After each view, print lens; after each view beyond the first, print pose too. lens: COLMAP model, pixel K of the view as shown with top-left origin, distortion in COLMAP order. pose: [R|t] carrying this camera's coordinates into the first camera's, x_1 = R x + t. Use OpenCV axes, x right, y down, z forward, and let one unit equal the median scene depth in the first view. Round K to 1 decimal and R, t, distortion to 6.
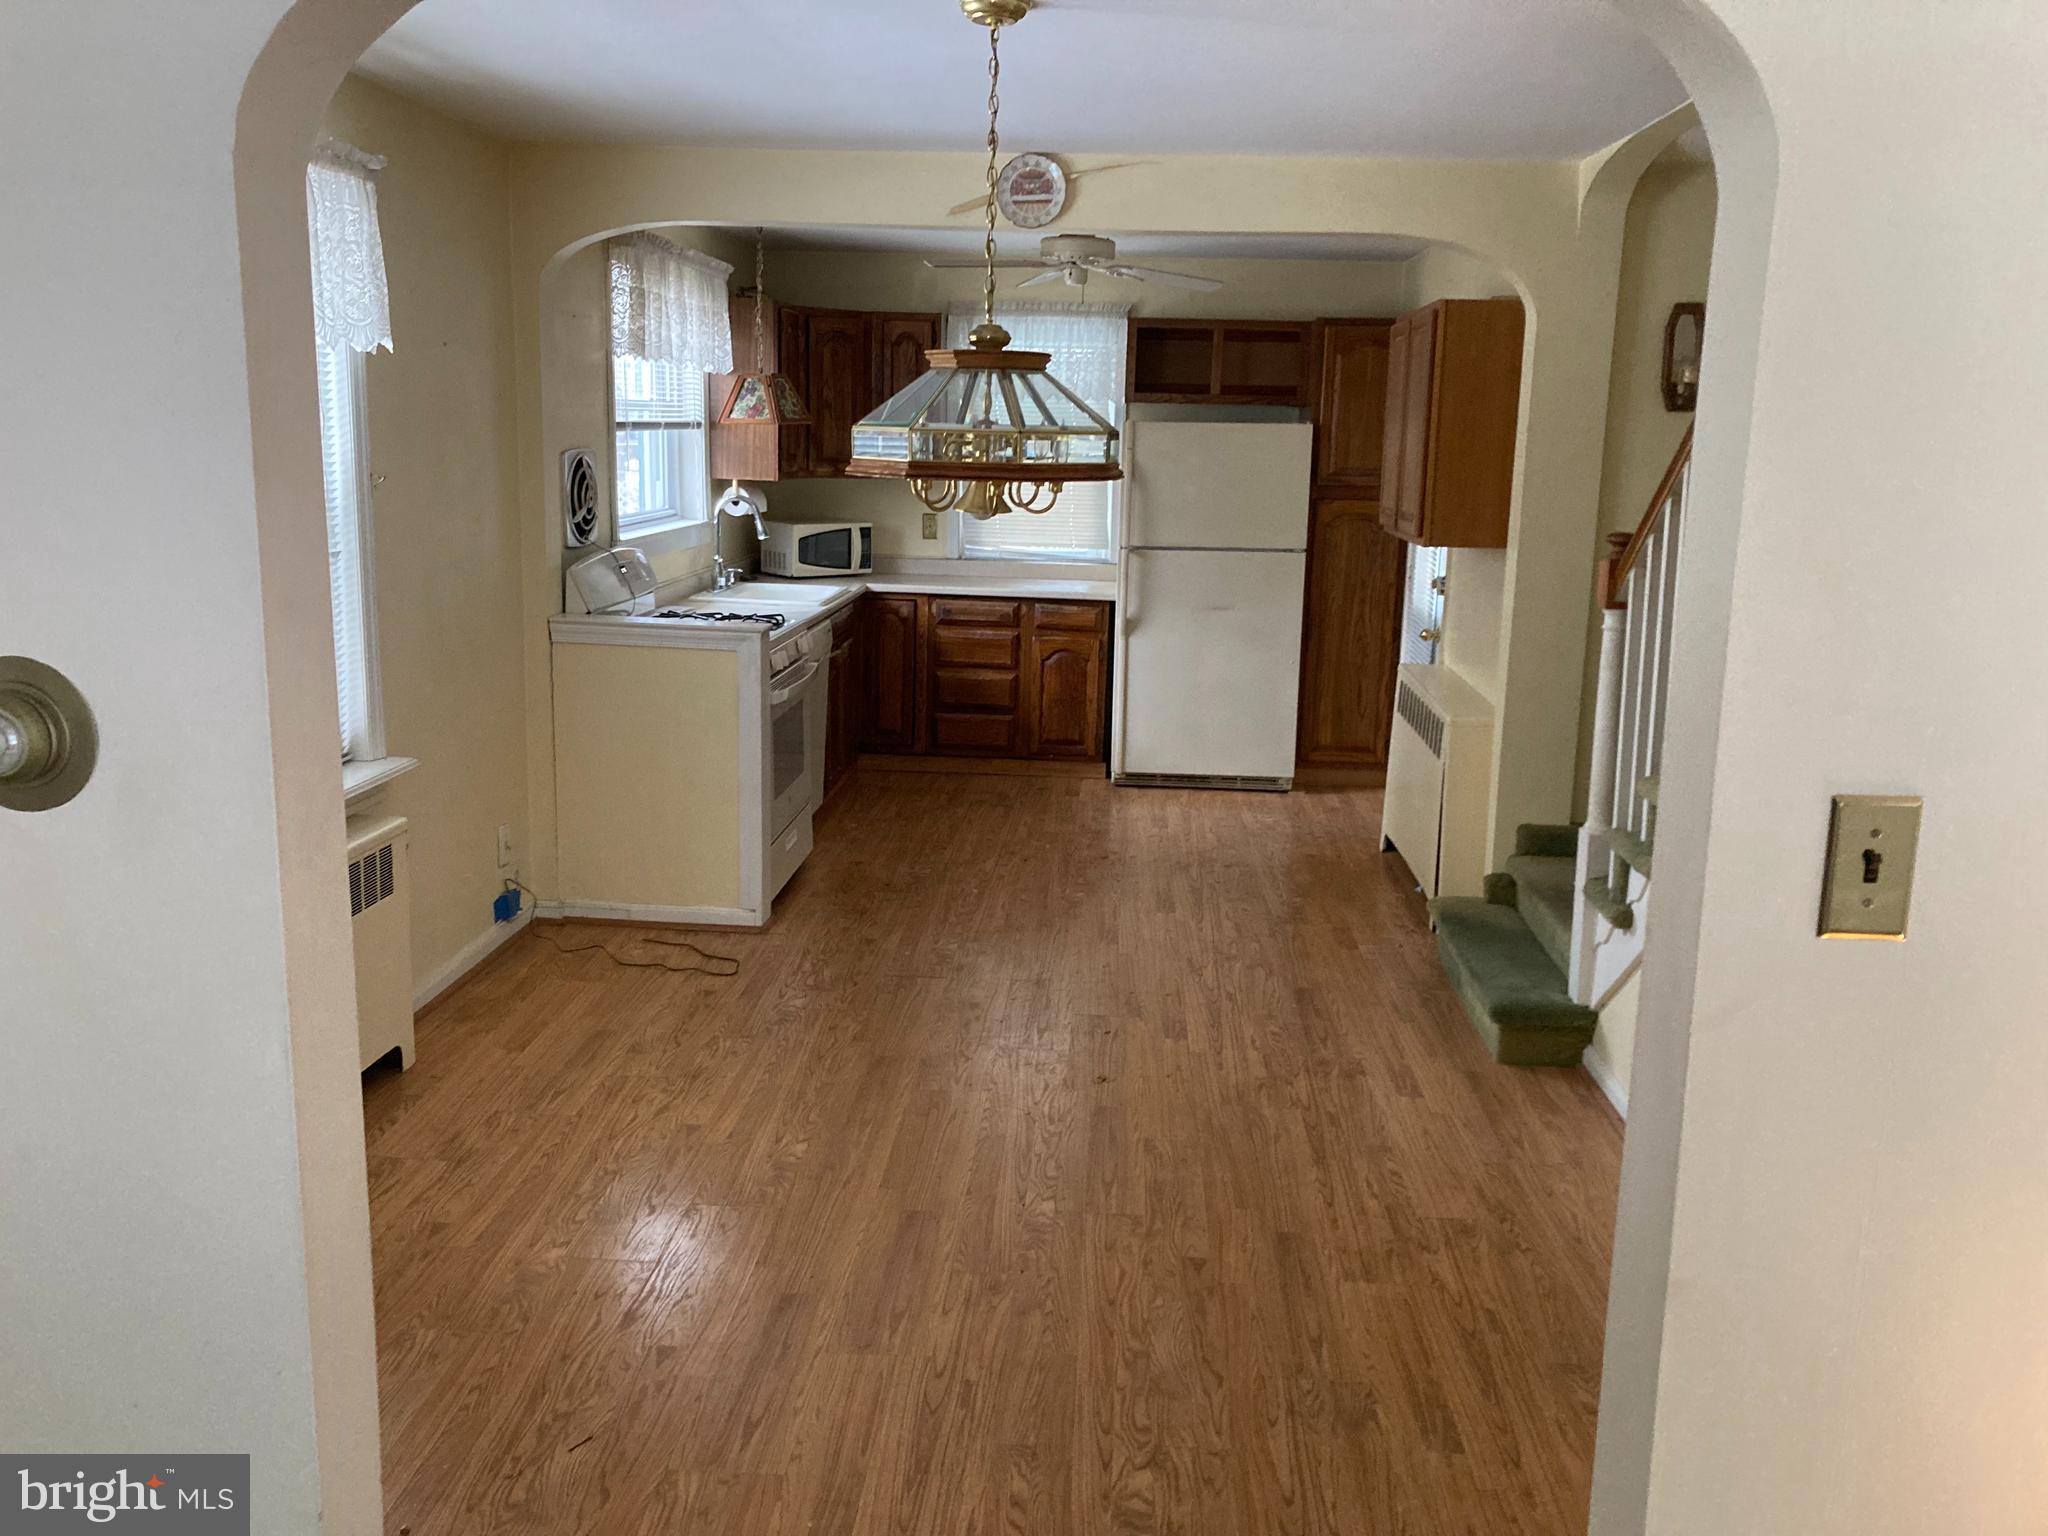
lens RADIAL K [[1753.5, 0, 1024.0], [0, 1753.5, 768.0], [0, 0, 1]] dist [0.189797, -0.001598]
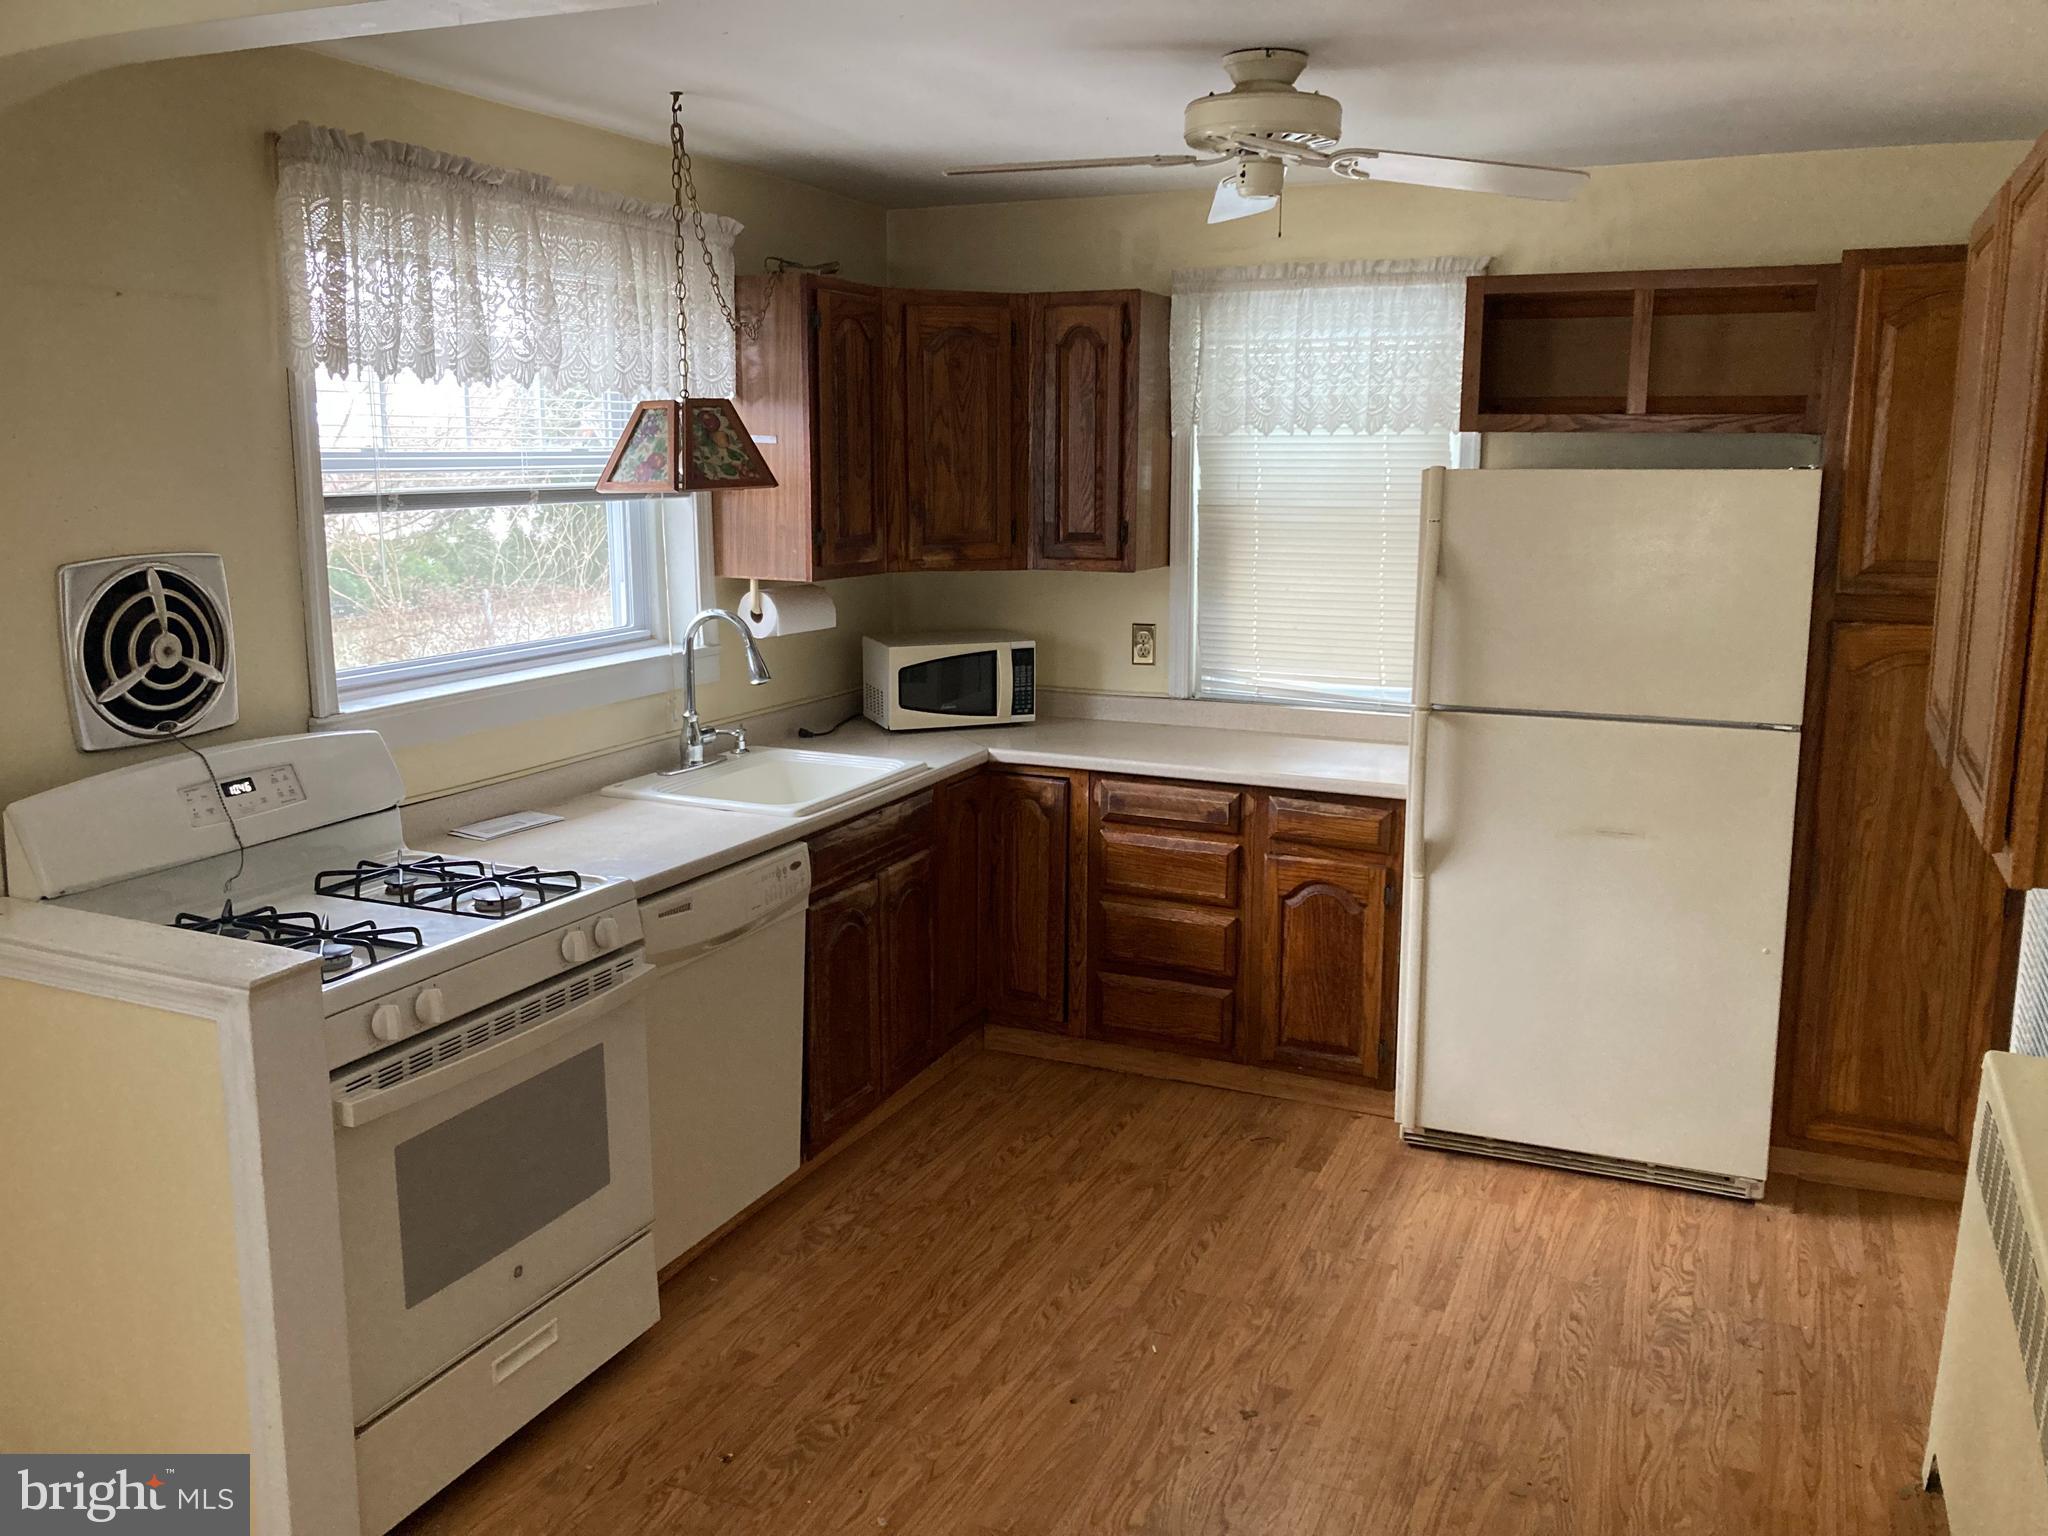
lens RADIAL K [[1674.9, 0, 1024.0], [0, 1674.9, 768.0], [0, 0, 1]] dist [0.067953, -0.098899]
pose [[0.940985, 0.042614, -0.335755, 0.110117], [-0.047396, 0.998858, -0.006055, -0.095196], [0.335113, 0.021611, 0.941930, 0.474883]]
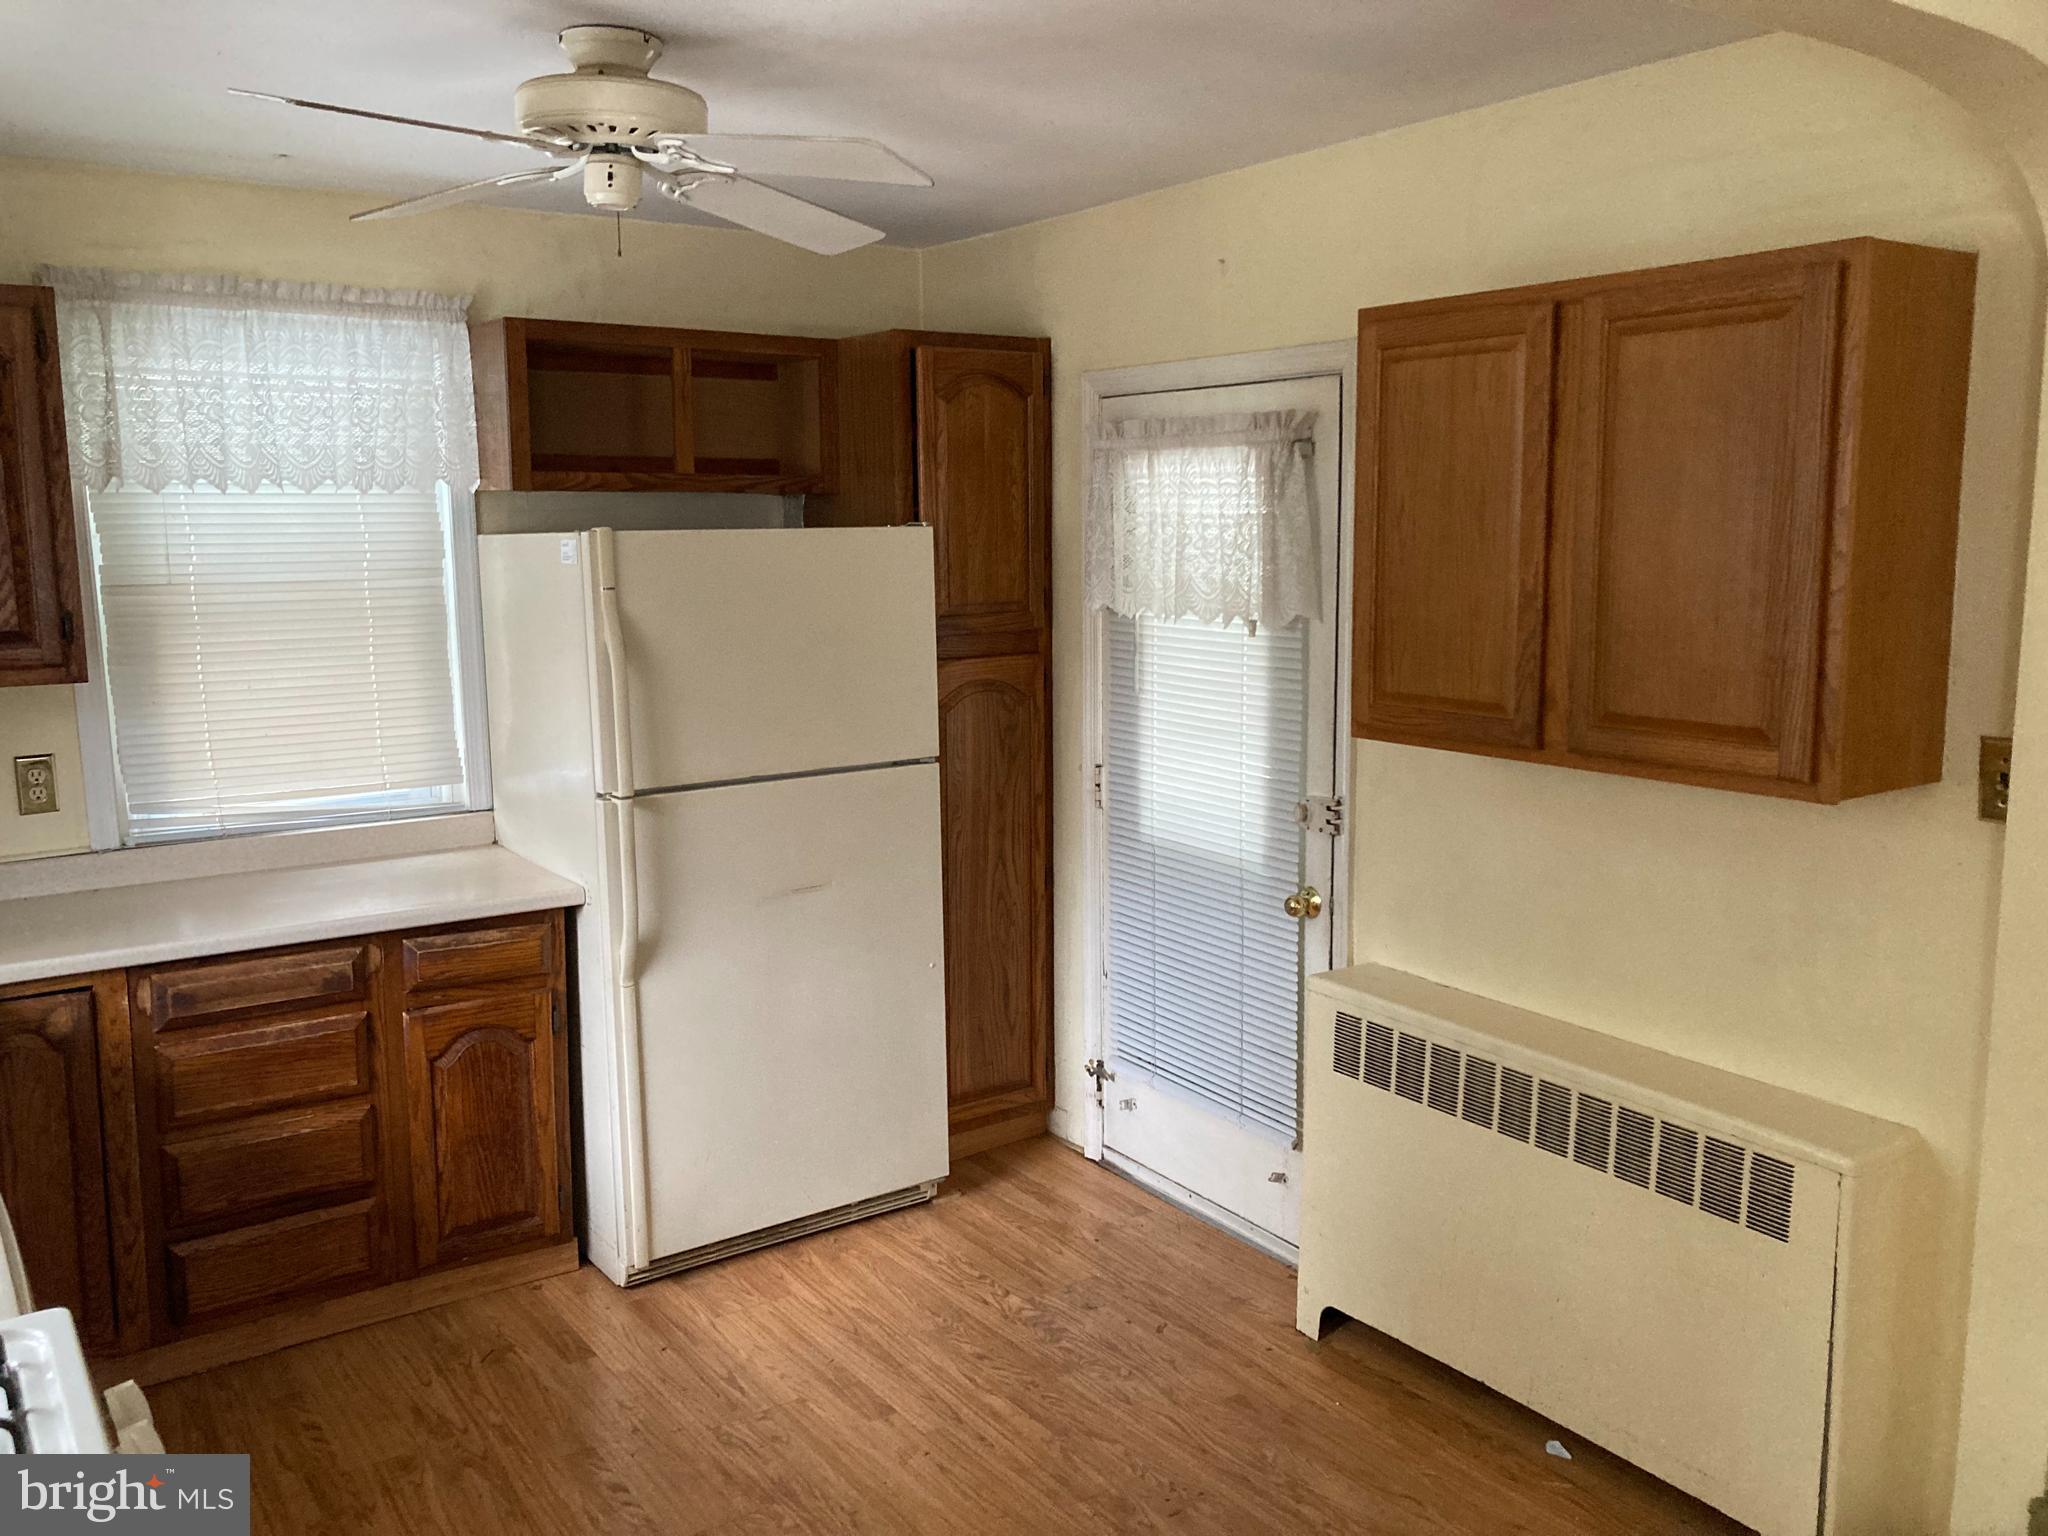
lens RADIAL K [[1674.3, 0, 1024.0], [0, 1674.3, 768.0], [0, 0, 1]] dist [0.011077, 0.011691]
pose [[0.774011, -0.125543, 0.620601, -0.128374], [0.148888, 0.988750, 0.014324, -0.118785], [-0.615418, 0.081313, 0.783996, 0.567077]]
